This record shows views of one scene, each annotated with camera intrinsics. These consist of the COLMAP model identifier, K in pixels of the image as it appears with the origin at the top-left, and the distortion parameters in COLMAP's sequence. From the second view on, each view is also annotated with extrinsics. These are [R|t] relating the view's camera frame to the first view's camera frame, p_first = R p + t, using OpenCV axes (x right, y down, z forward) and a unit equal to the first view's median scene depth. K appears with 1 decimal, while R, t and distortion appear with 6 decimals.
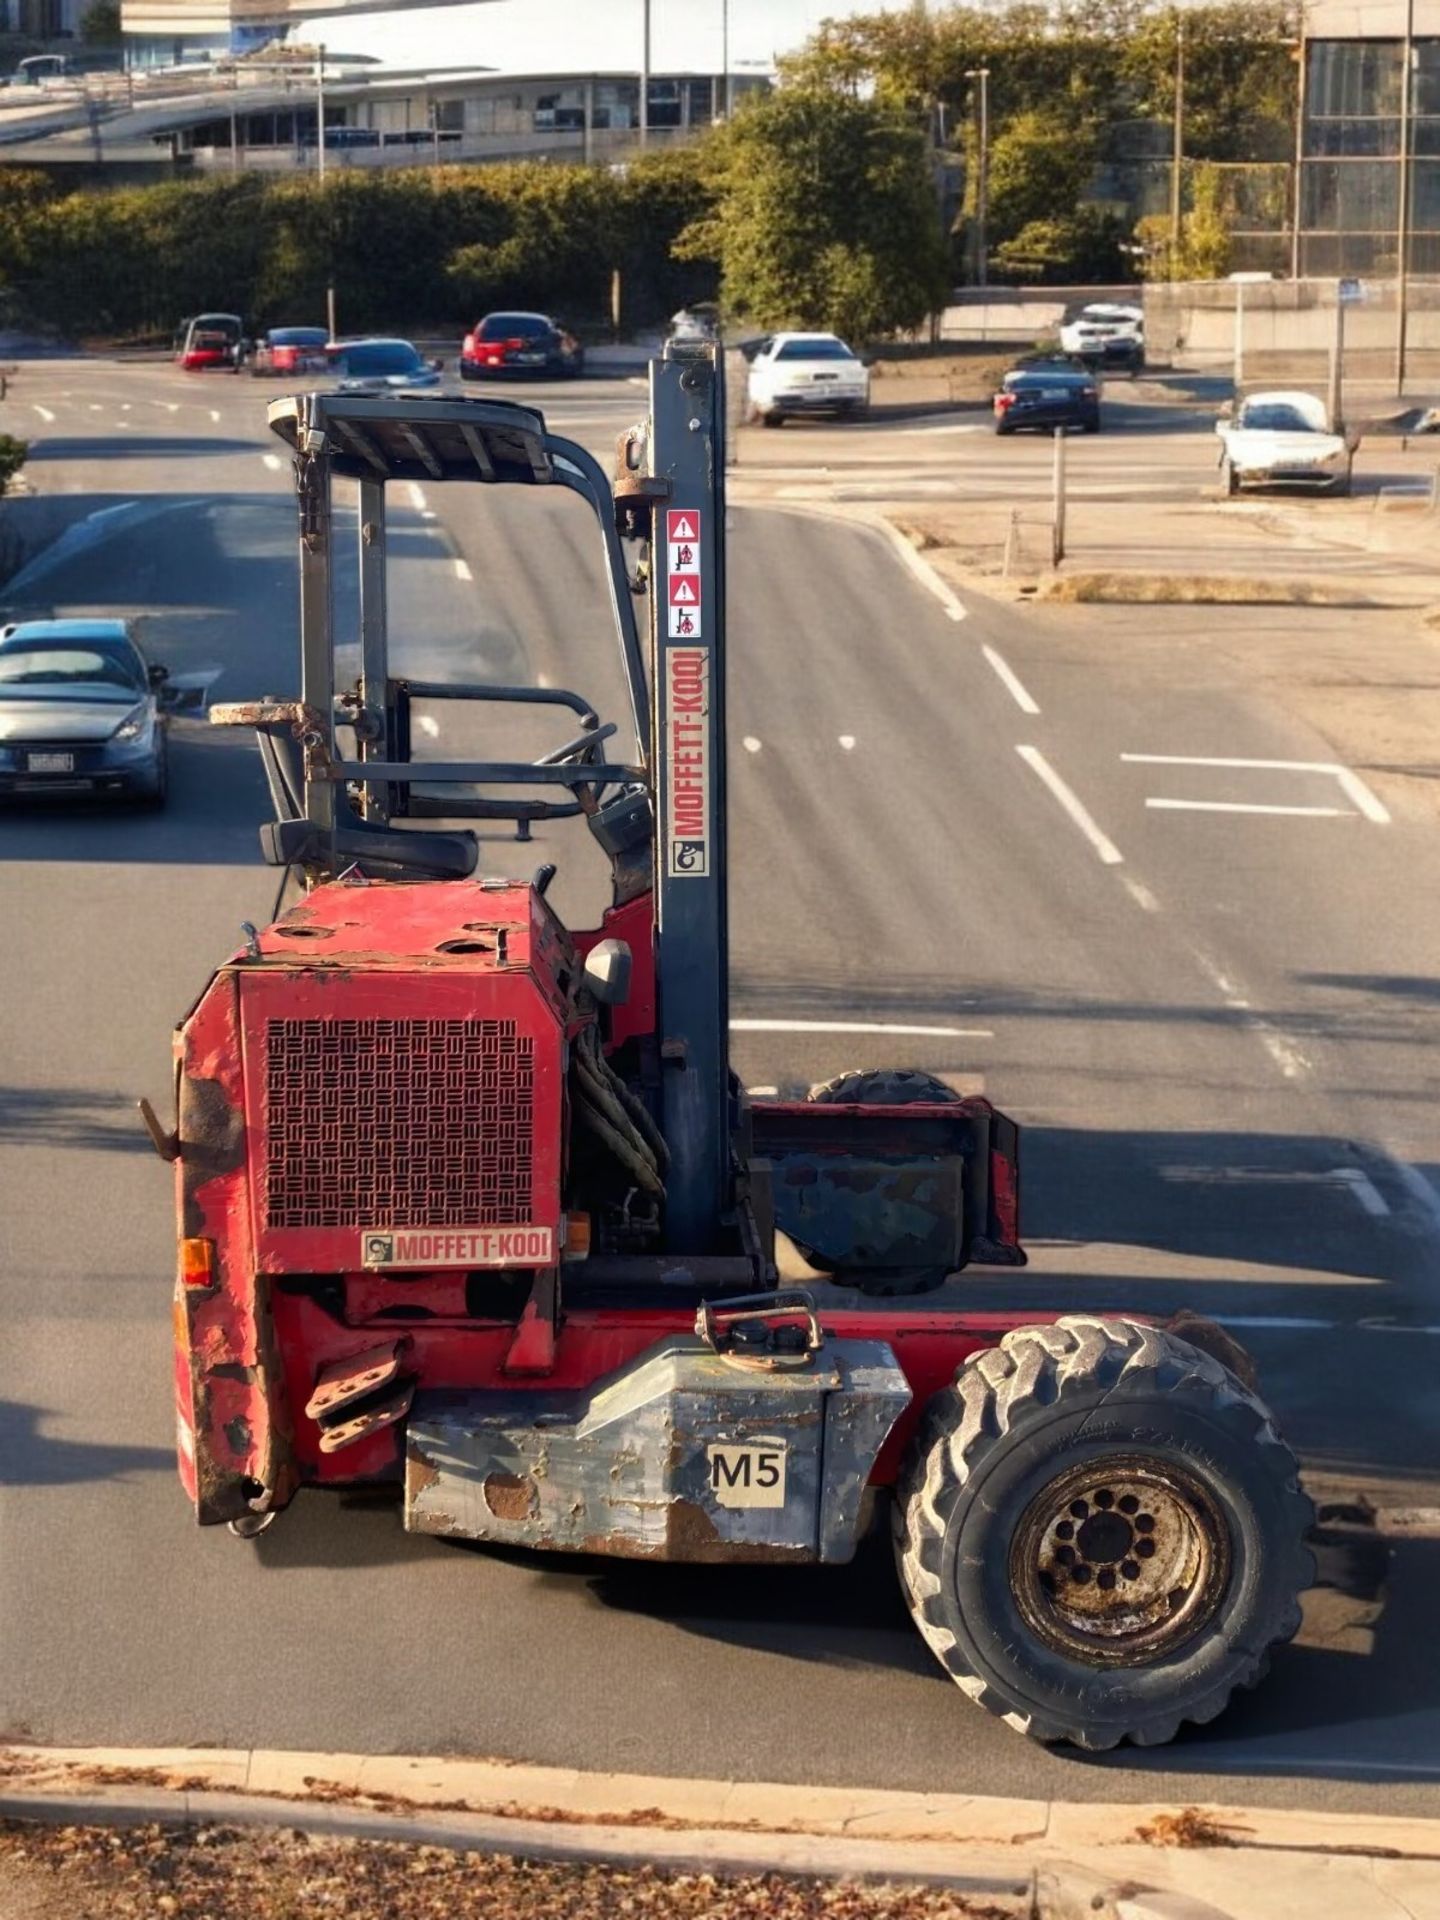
lens RADIAL K [[1600.5, 0, 722.3], [0, 1600.5, 952.4], [0, 0, 1]] dist [0.009867, -0.047339]
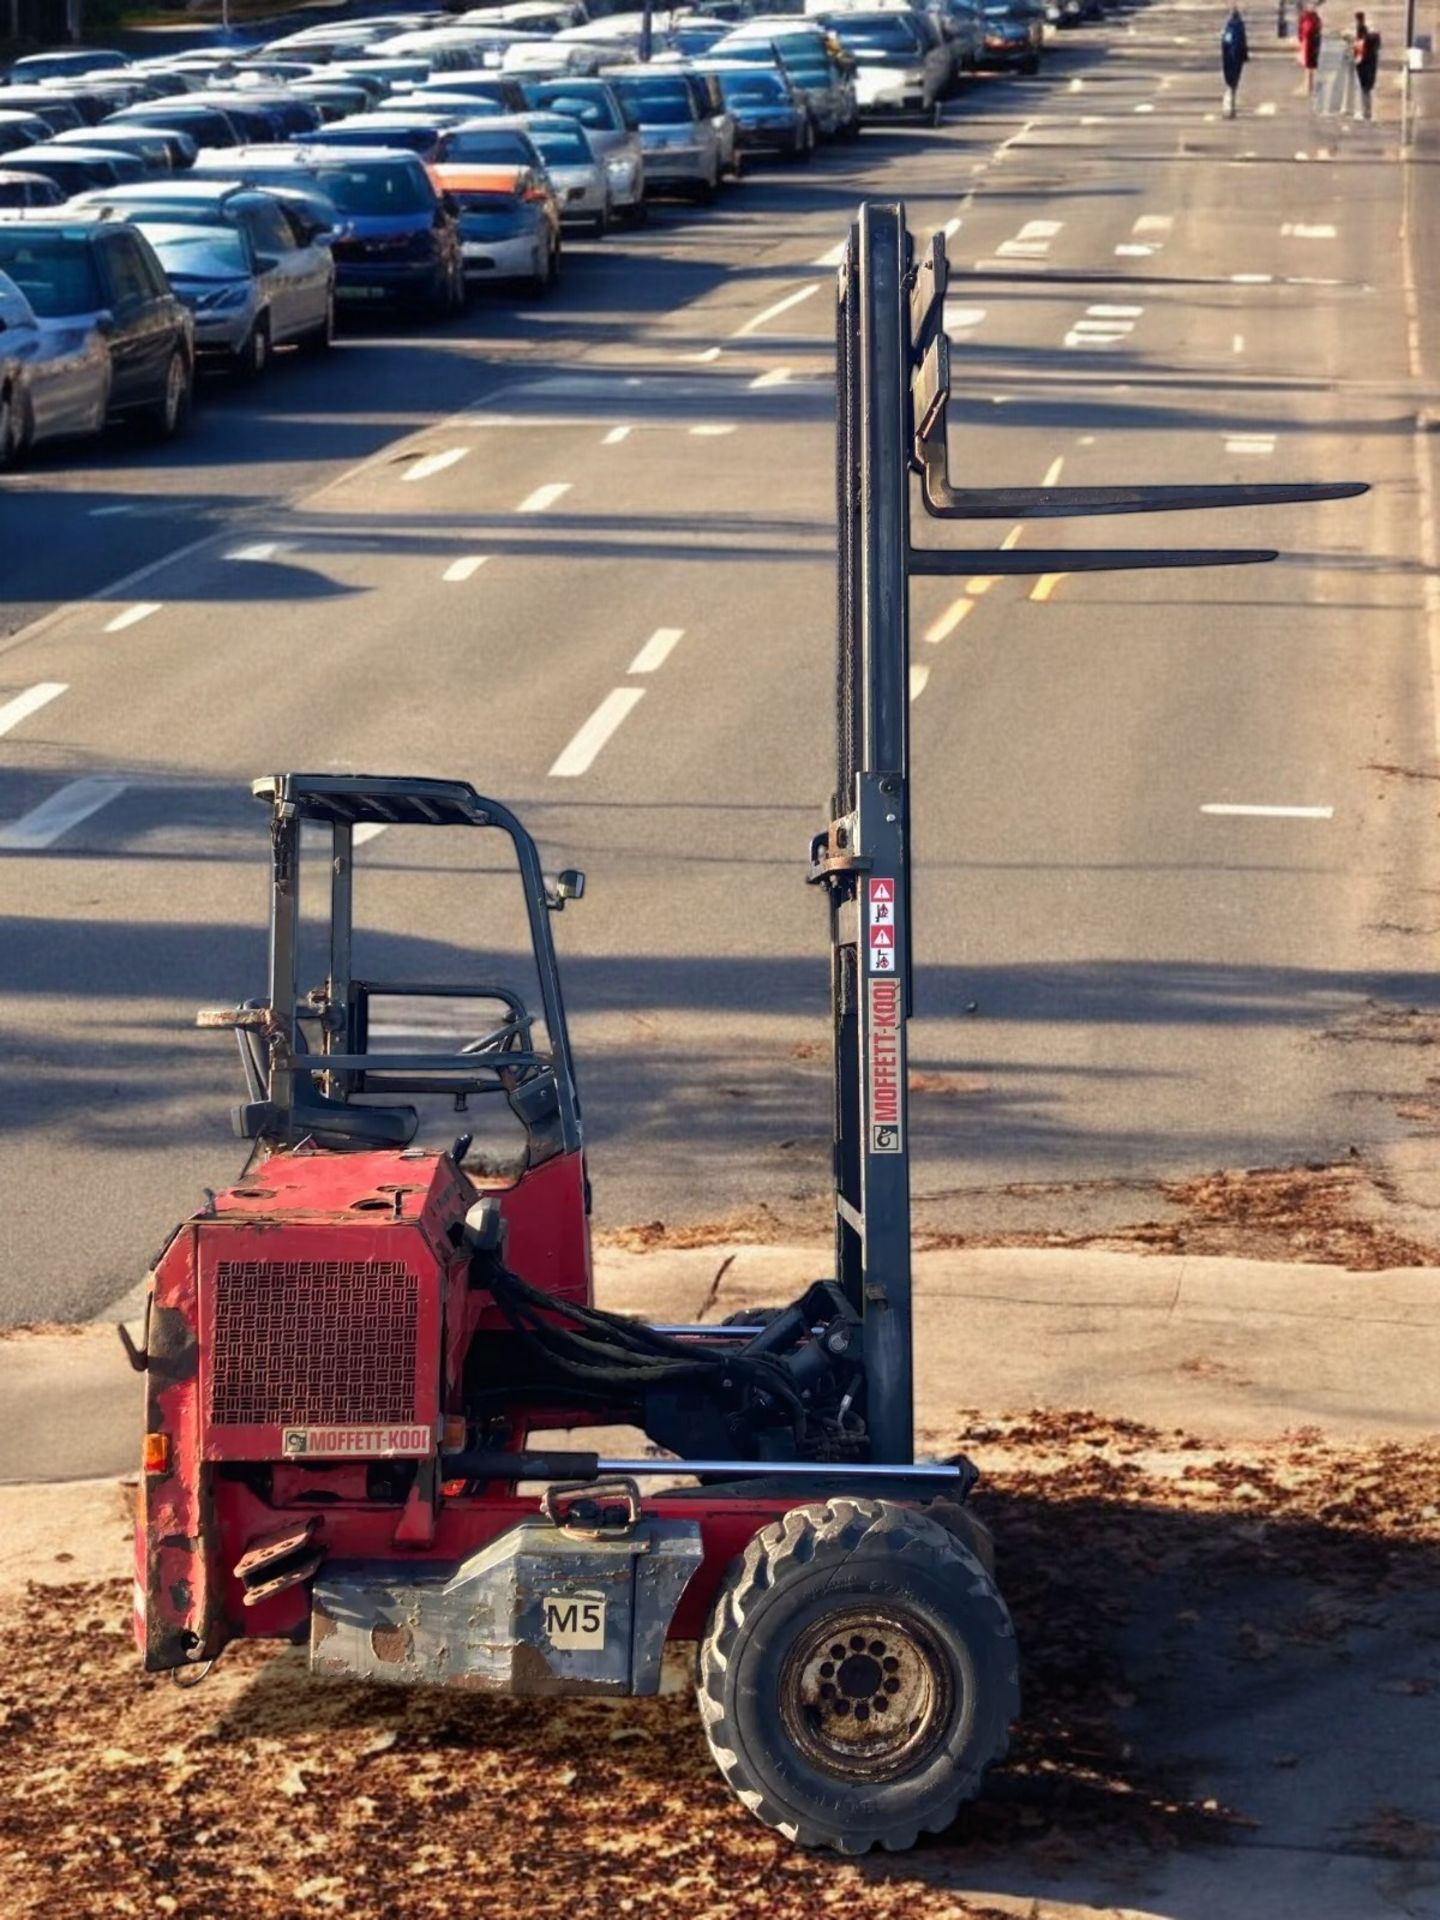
lens RADIAL K [[1600.5, 0, 730.4], [0, 1600.5, 949.8], [0, 0, 1]] dist [0.009867, -0.047339]
pose [[0.999996, -0.002331, -0.001262, 0.140548], [0.002098, 0.987069, -0.160280, 0.000335], [0.001619, 0.160276, 0.987071, -0.345036]]
